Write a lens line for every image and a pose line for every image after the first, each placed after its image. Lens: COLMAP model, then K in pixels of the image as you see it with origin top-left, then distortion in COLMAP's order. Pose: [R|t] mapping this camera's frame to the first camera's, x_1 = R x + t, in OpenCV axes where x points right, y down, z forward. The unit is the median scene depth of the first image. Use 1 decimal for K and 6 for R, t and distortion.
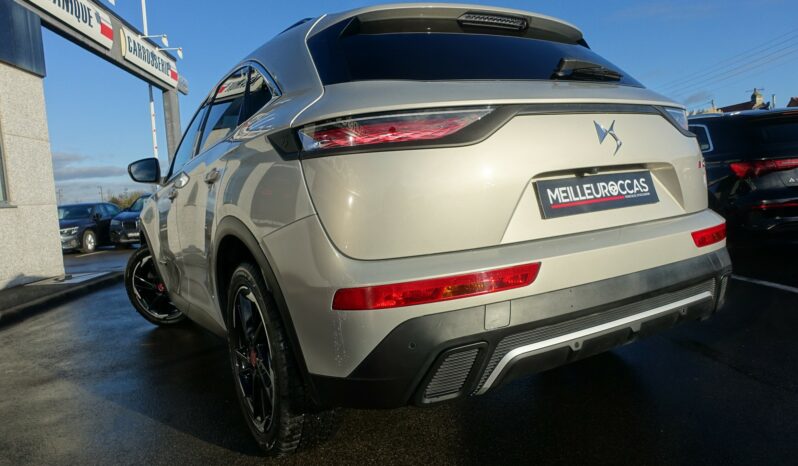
lens RADIAL K [[541.8, 0, 399.0], [0, 541.8, 233.0], [0, 0, 1]] dist [-0.003238, -0.002707]
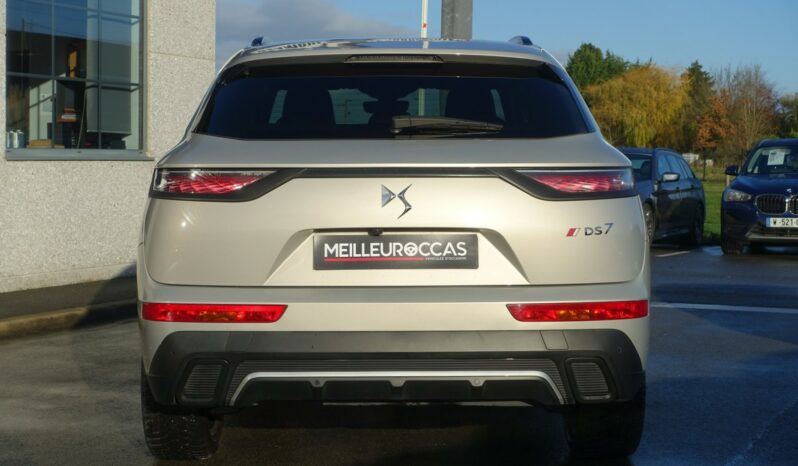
lens RADIAL K [[1304.4, 0, 399.0], [0, 1304.4, 233.0], [0, 0, 1]] dist [-0.022016, -0.093440]
pose [[0.867114, 0.113323, -0.485047, 1.629550], [-0.113118, 0.993134, 0.029809, -0.190748], [0.485095, 0.029020, 0.873980, -1.221084]]
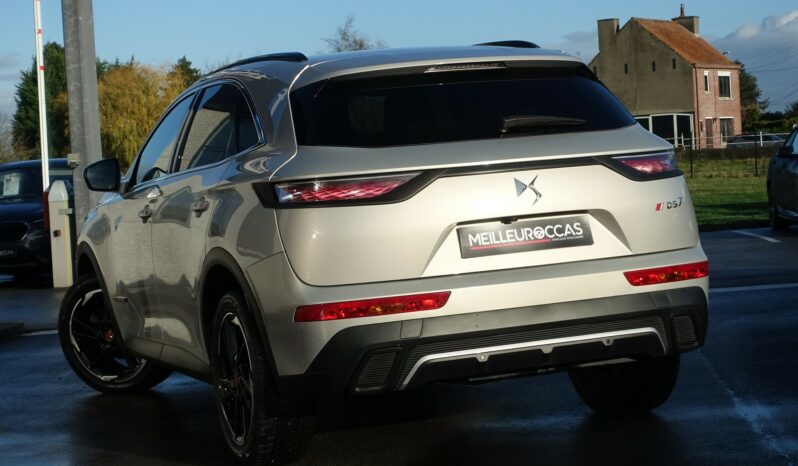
lens RADIAL K [[1582.9, 0, 399.0], [0, 1582.9, 233.0], [0, 0, 1]] dist [-0.074568, -0.408932]
pose [[0.986749, 0.020455, -0.160958, 0.668436], [-0.023403, 0.999591, -0.016443, -0.019298], [0.160556, 0.019992, 0.986824, -2.496419]]
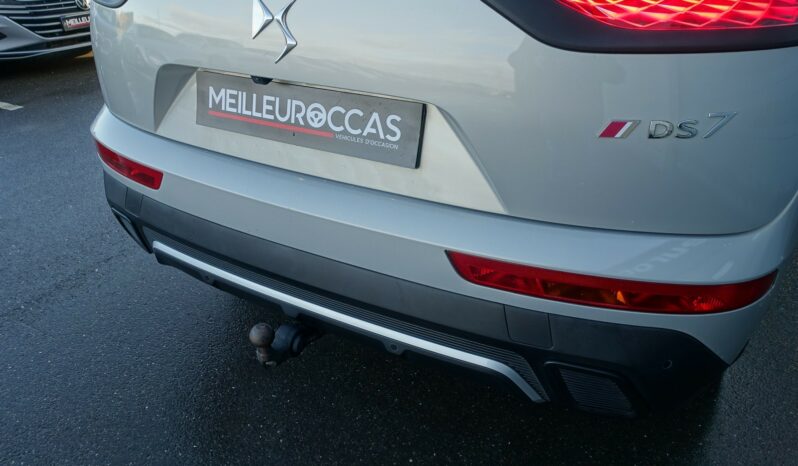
lens RADIAL K [[554.0, 0, 399.0], [0, 554.0, 233.0], [0, 0, 1]] dist [-0.009537, 0.000503]
pose [[0.498488, 0.508087, -0.702394, 0.967699], [-0.097027, 0.837849, 0.537210, -0.321261], [0.861449, -0.199642, 0.466956, 0.793700]]
